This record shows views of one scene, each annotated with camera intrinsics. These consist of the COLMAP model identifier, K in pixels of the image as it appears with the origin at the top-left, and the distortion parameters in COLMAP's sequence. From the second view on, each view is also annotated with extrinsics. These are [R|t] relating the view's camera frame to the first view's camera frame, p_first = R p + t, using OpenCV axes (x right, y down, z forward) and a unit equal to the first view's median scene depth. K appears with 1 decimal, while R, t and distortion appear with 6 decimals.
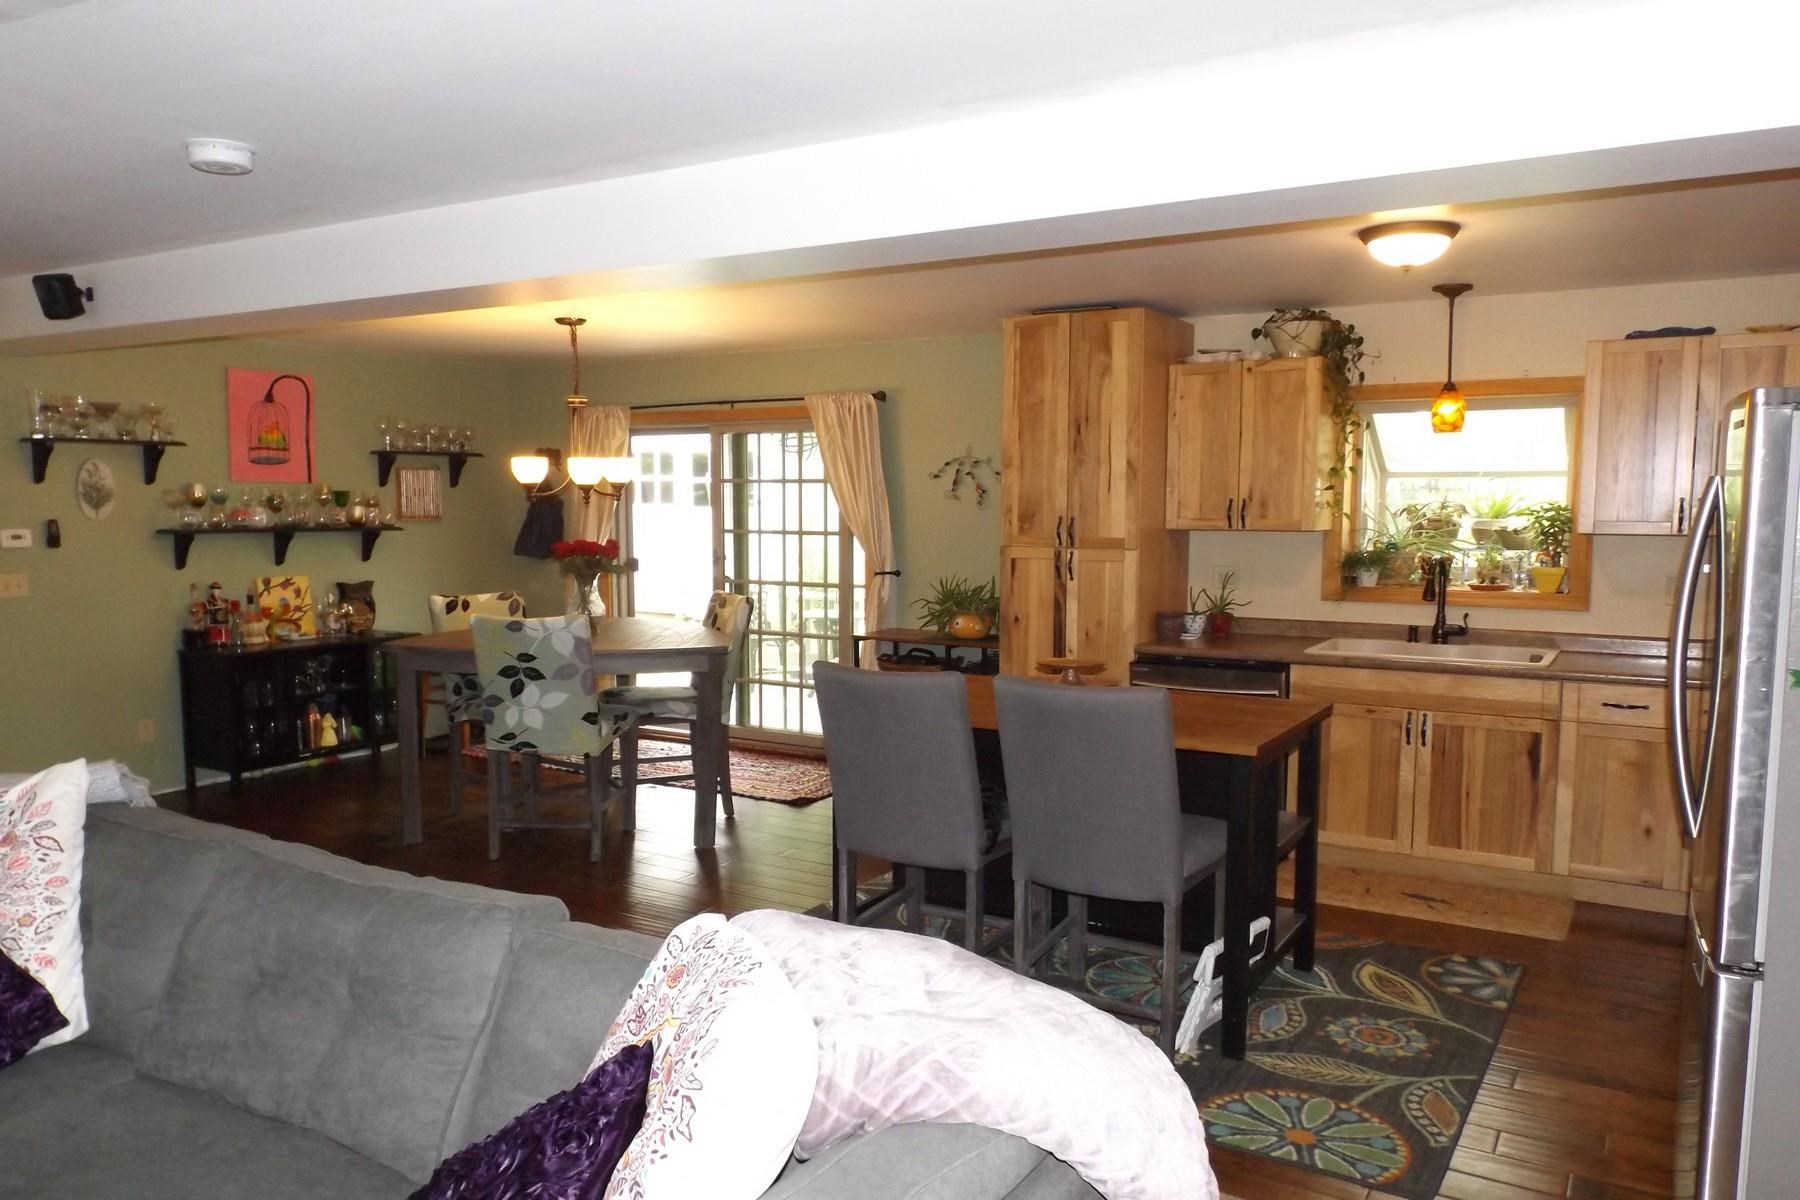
lens RADIAL K [[1292.3, 0, 906.2], [0, 1292.3, 633.1], [0, 0, 1]] dist [0.005129, -0.009459]
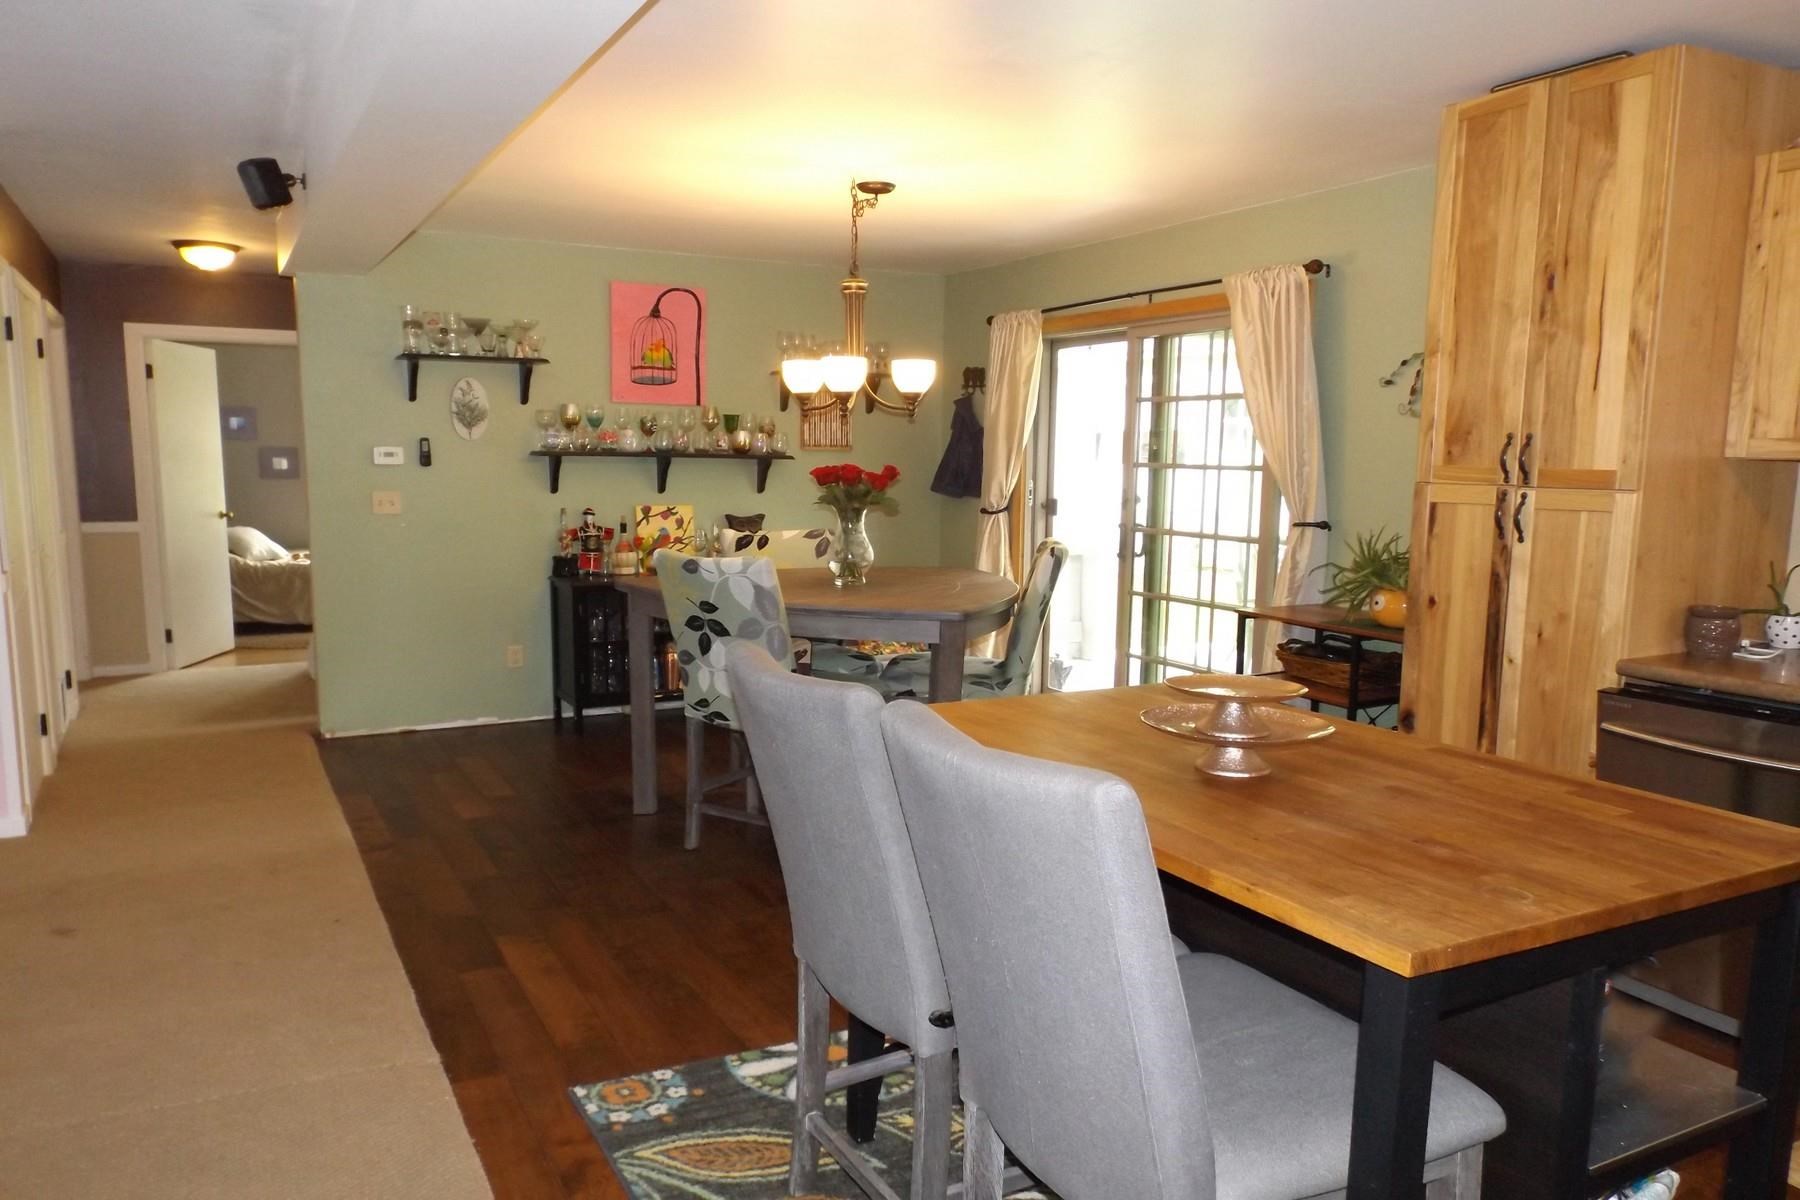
lens RADIAL K [[1298.9, 0, 897.6], [0, 1298.9, 649.0], [0, 0, 1]] dist [0.004655, -0.000341]
pose [[0.855006, 0.085606, -0.511504, 0.183019], [-0.062890, 0.996118, 0.061587, -0.009936], [0.514791, -0.020489, 0.857071, 0.321093]]
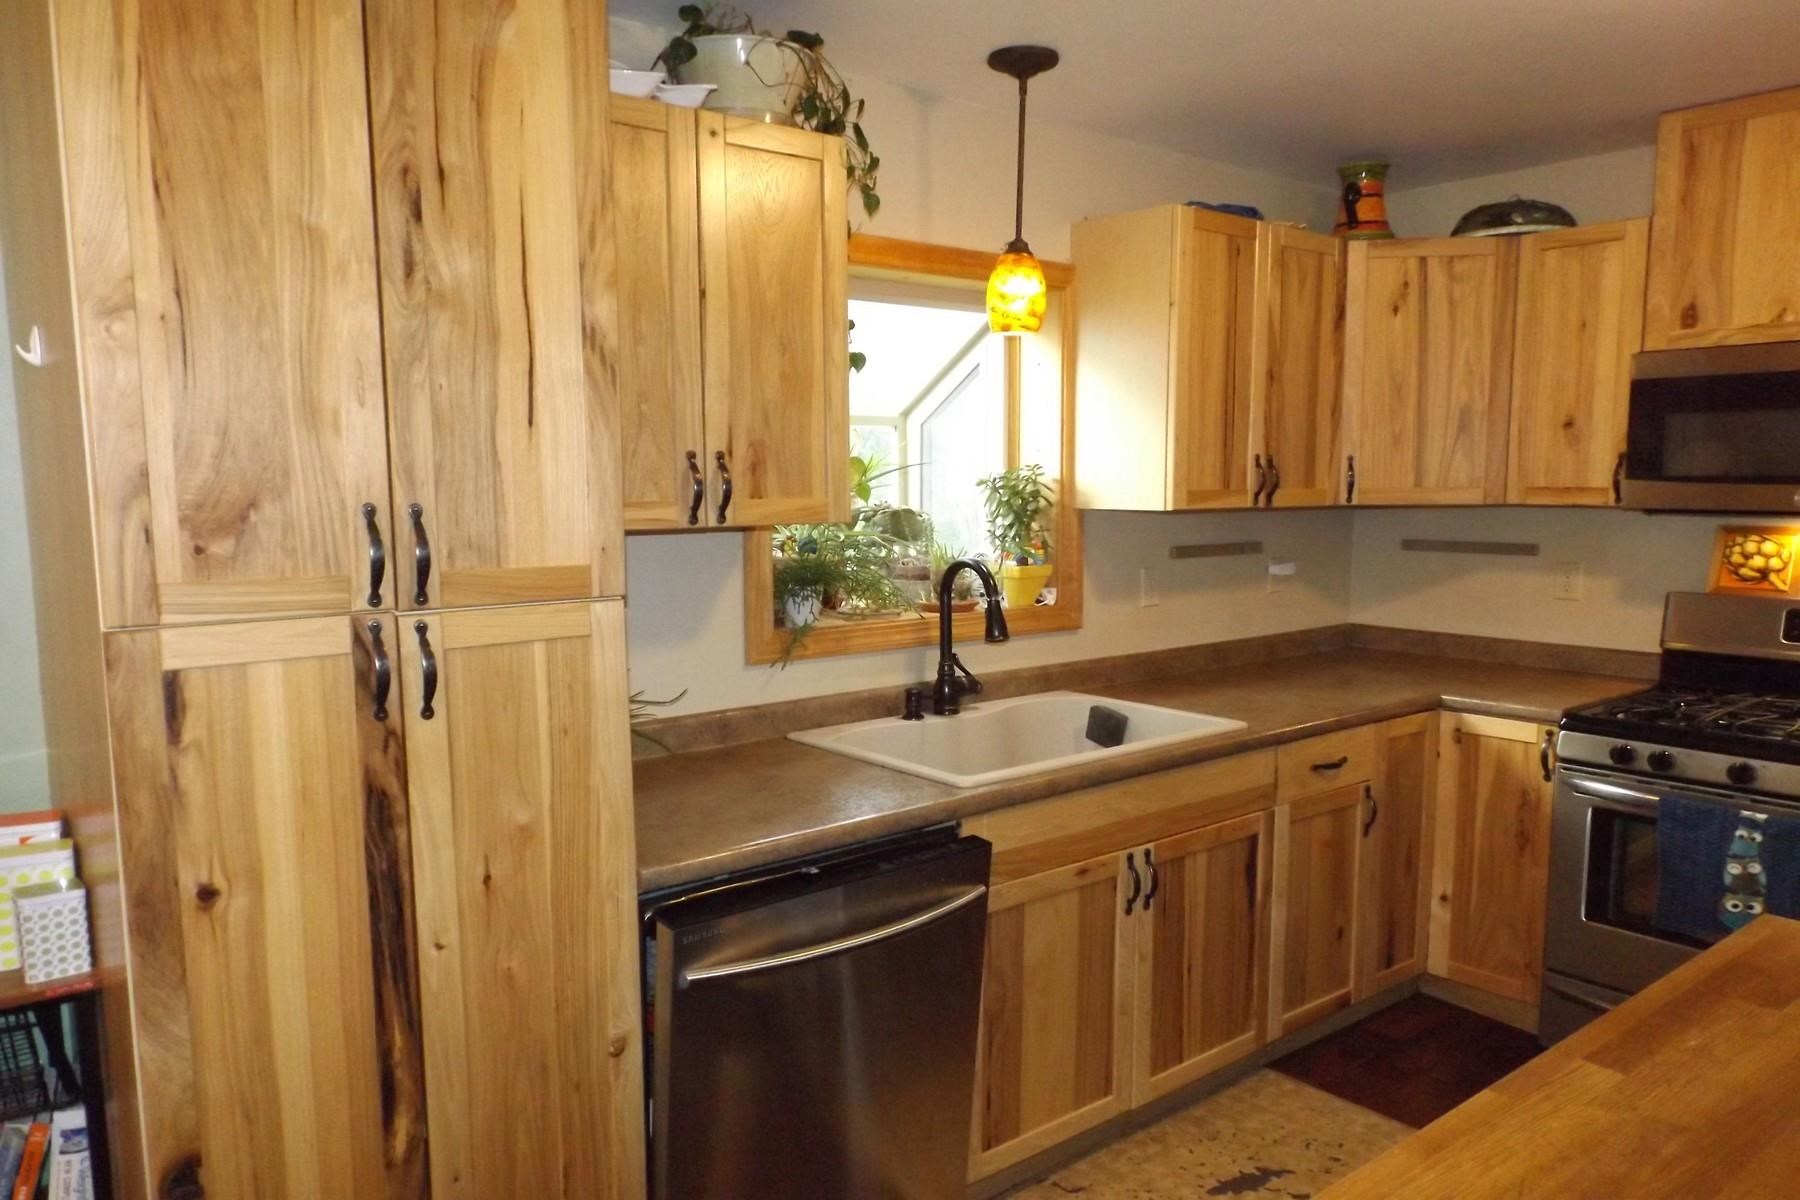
lens RADIAL K [[1292.3, 0, 906.2], [0, 1292.3, 633.1], [0, 0, 1]] dist [0.005129, -0.009459]
pose [[0.337559, -0.117960, 0.933884, -0.106139], [0.100424, 0.990968, 0.088871, -0.071690], [-0.935932, 0.063785, 0.346356, 0.749004]]
